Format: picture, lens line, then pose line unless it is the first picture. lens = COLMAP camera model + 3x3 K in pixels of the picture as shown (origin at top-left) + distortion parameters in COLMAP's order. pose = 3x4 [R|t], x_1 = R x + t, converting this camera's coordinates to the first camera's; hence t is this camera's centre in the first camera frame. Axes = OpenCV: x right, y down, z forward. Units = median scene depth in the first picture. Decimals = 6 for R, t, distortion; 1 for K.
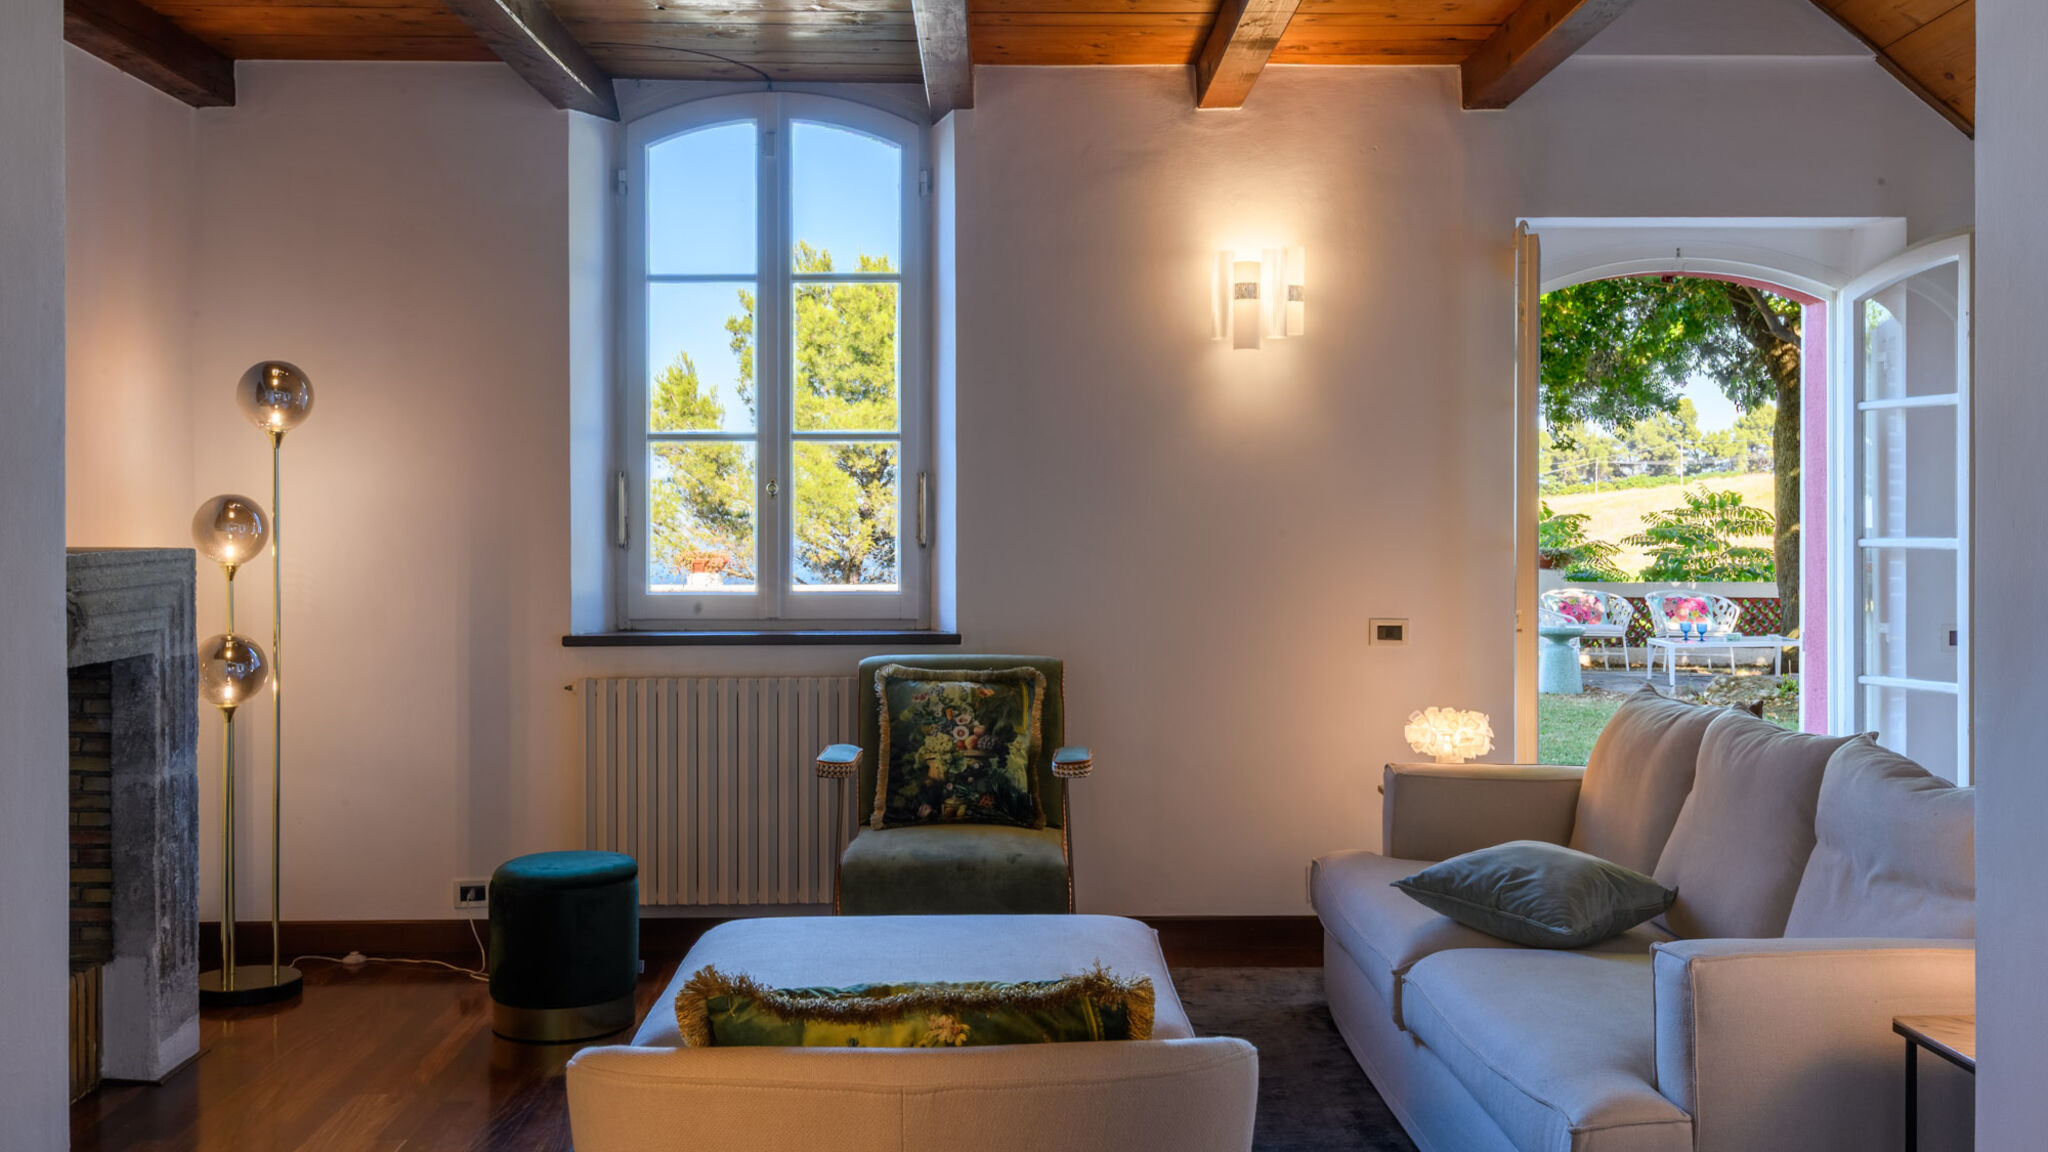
lens RADIAL K [[1893.6, 0, 1024.3], [0, 1893.6, 530.0], [0, 0, 1]] dist [0.015757, 0.013228]
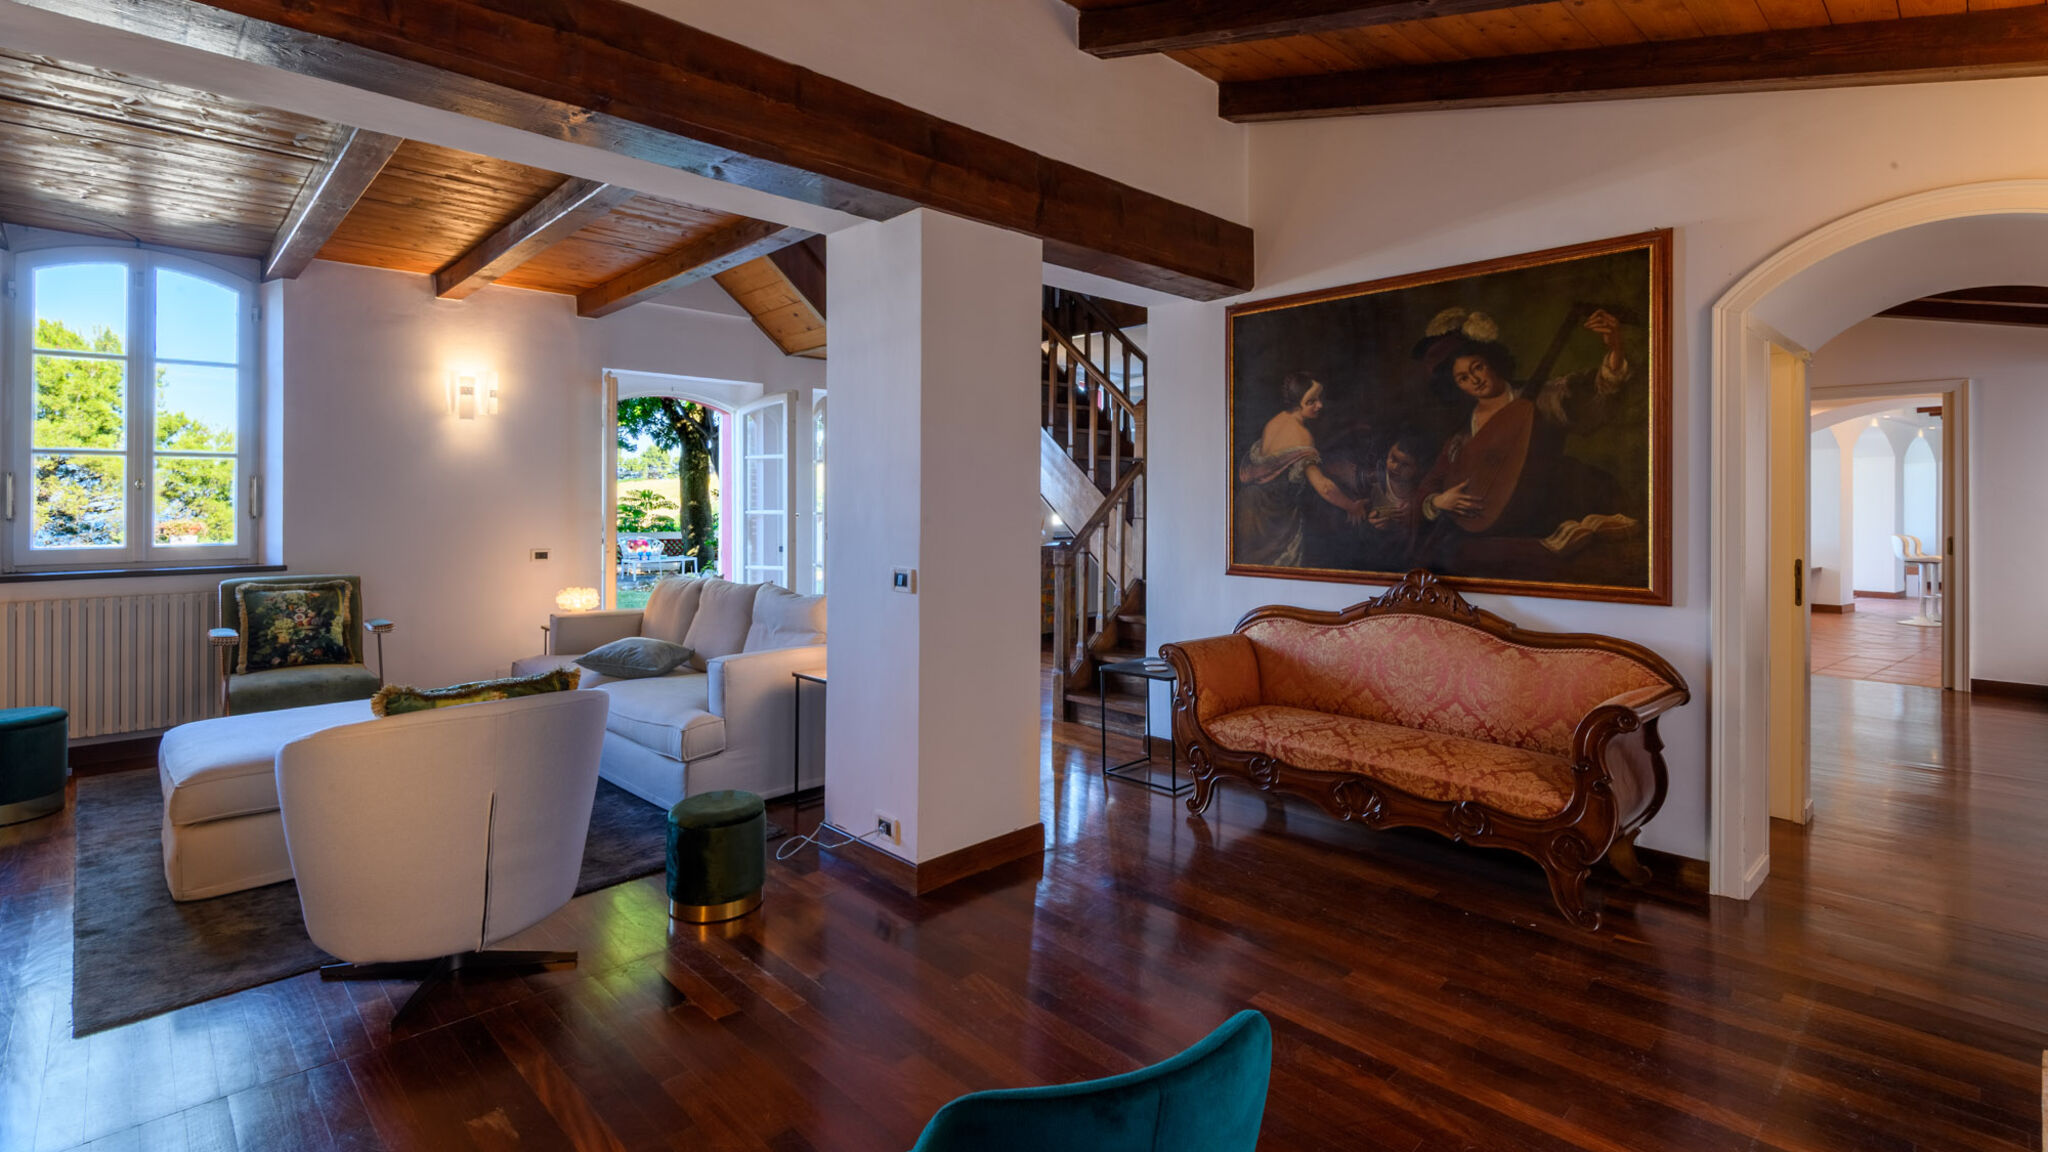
lens RADIAL K [[922.5, 0, 1032.1], [0, 922.5, 509.1], [0, 0, 1]] dist [-0.000352, -0.011147]
pose [[0.726926, -0.003890, 0.686705, -0.125219], [0.003006, 0.999992, 0.002483, 0.000791], [-0.686709, 0.000260, 0.726932, -0.145201]]
